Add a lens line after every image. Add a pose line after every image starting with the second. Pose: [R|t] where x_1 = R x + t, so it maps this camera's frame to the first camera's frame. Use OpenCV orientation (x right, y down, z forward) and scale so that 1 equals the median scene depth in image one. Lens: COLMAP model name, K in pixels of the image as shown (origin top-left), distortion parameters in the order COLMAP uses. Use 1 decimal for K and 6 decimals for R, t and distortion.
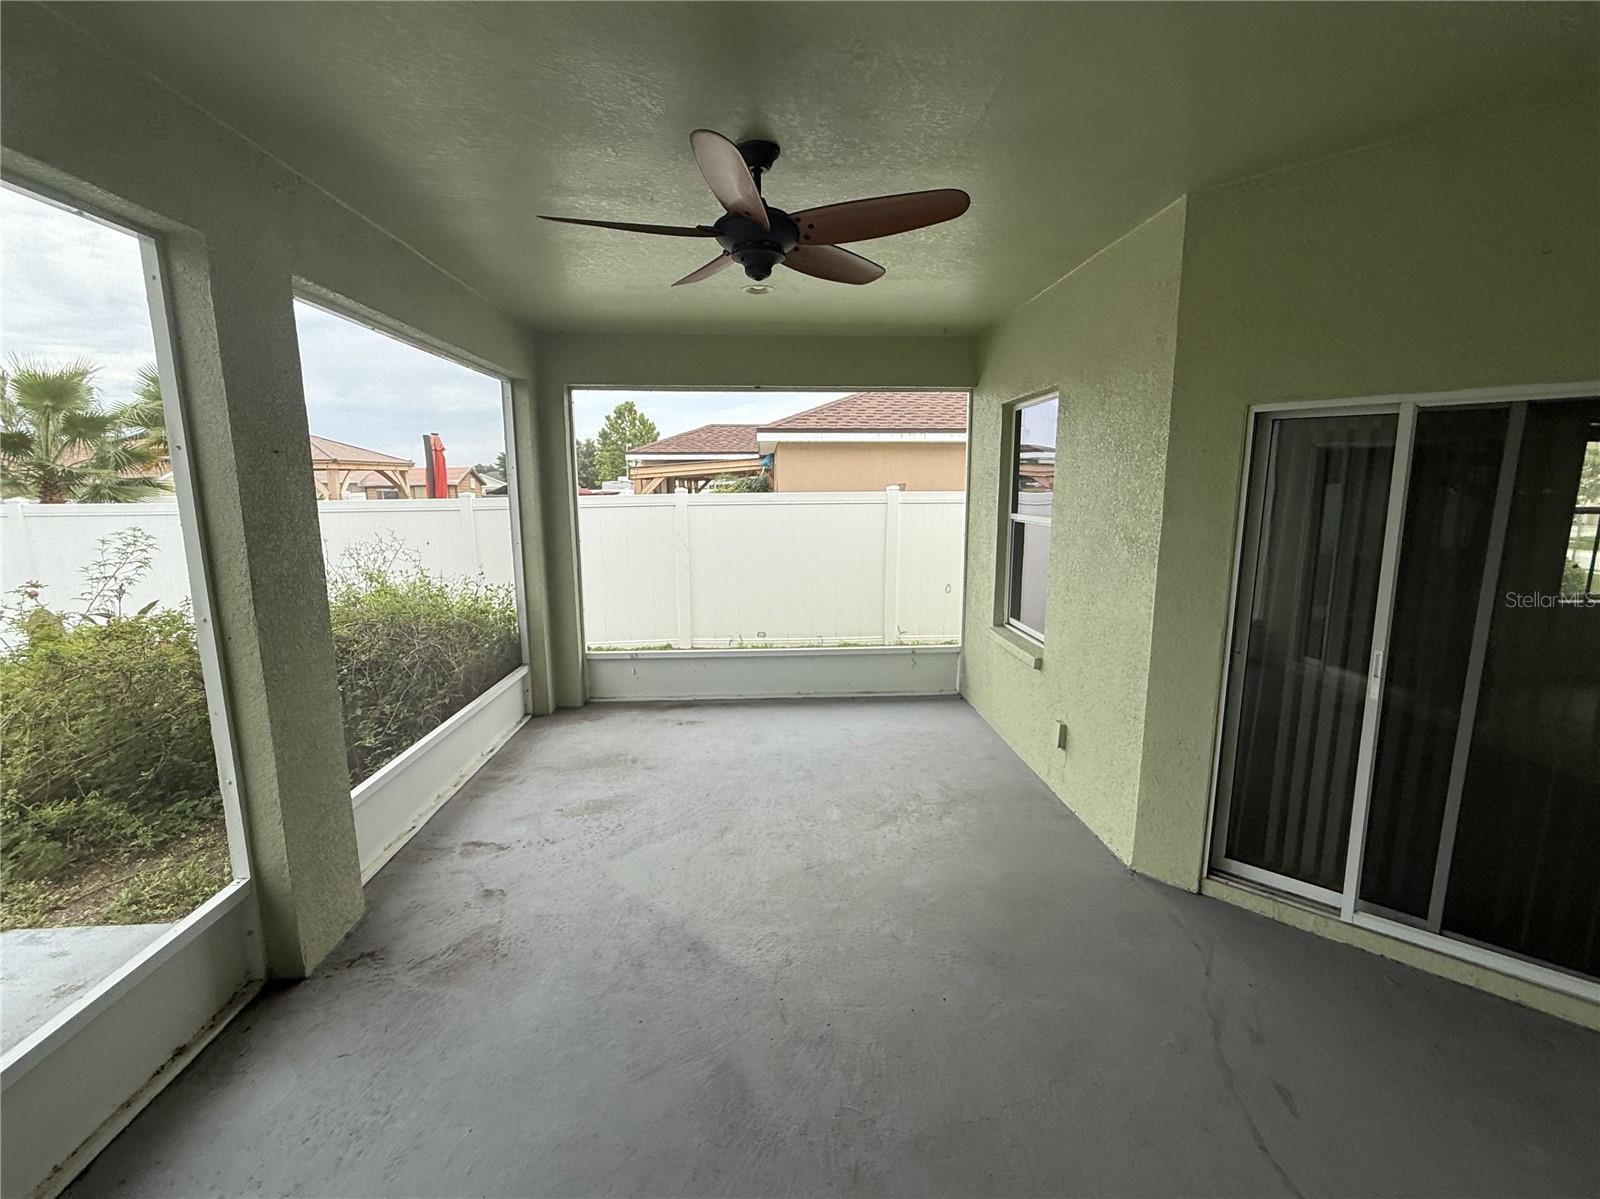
lens RADIAL K [[660.7, 0, 811.9], [0, 660.7, 588.7], [0, 0, 1]] dist [0.001100, -0.000165]
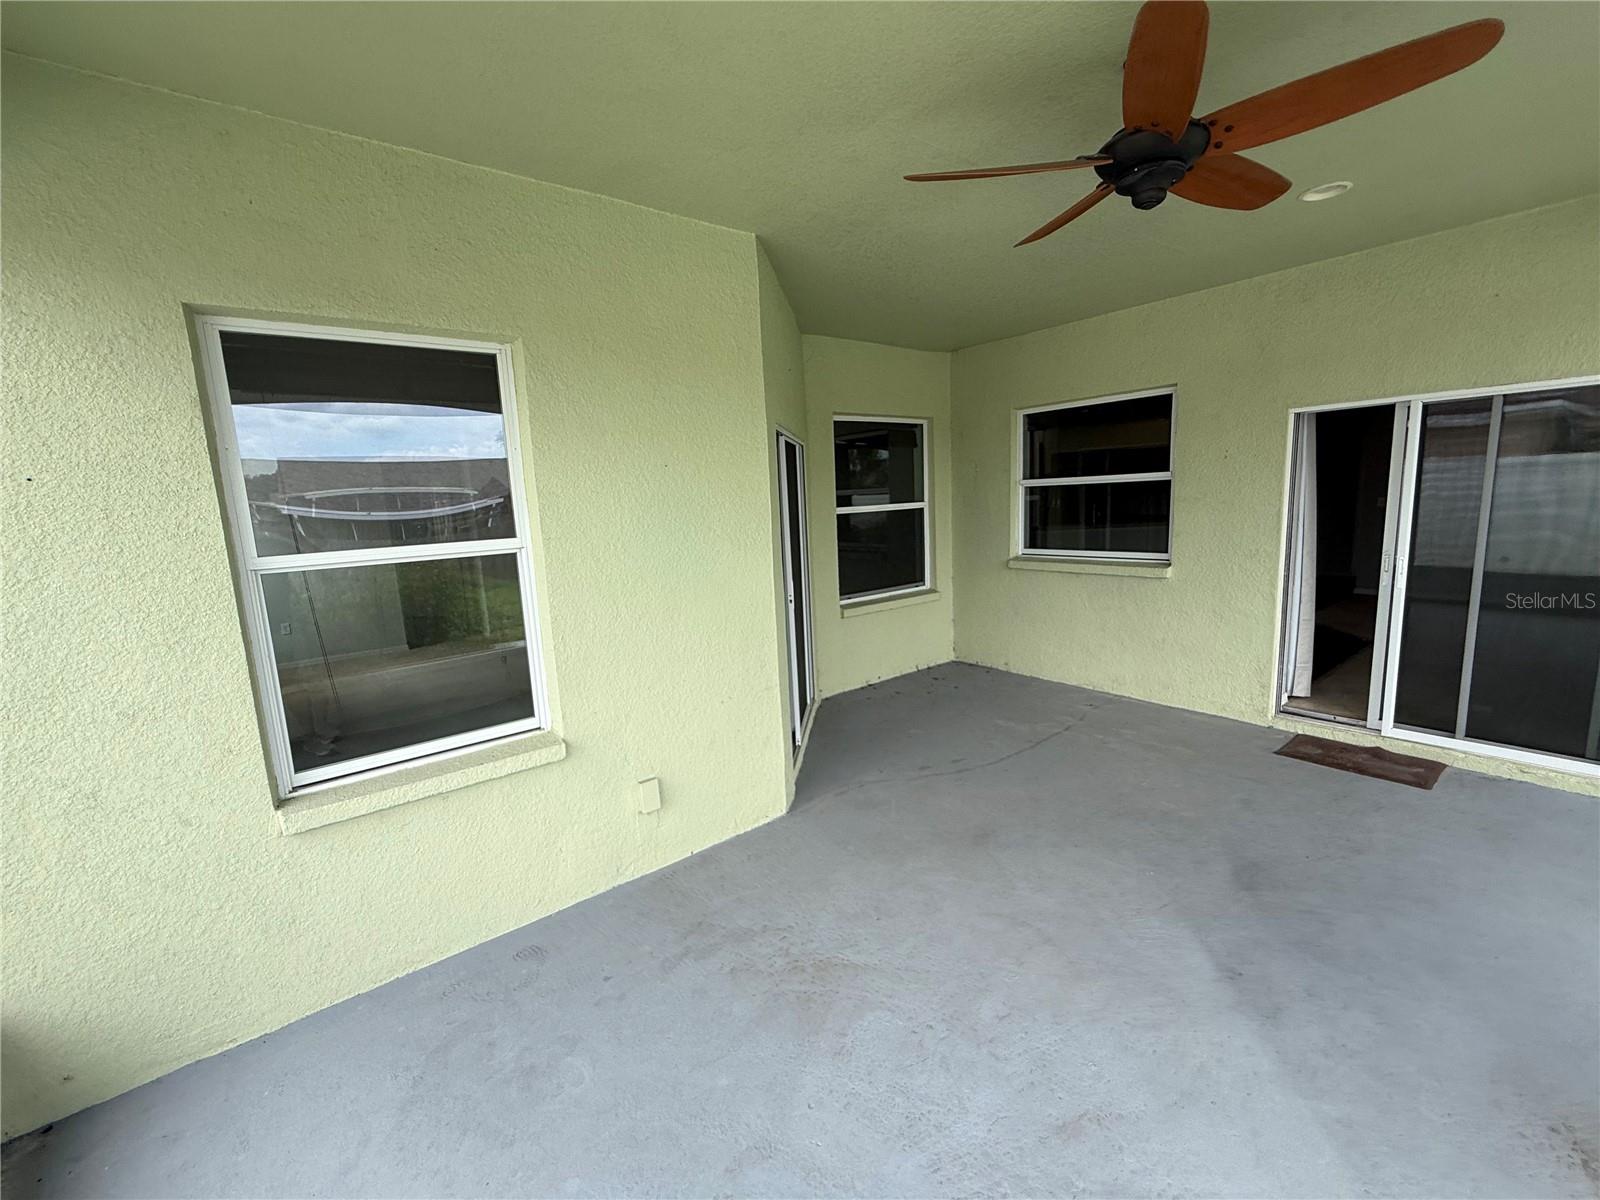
lens RADIAL K [[660.7, 0, 811.9], [0, 660.7, 589.2], [0, 0, 1]] dist [0.001100, -0.000165]
pose [[-0.545810, -0.101274, 0.831766, -0.515558], [0.179504, 0.955490, 0.234130, -0.230470], [-0.818456, 0.277096, -0.503337, 1.654195]]
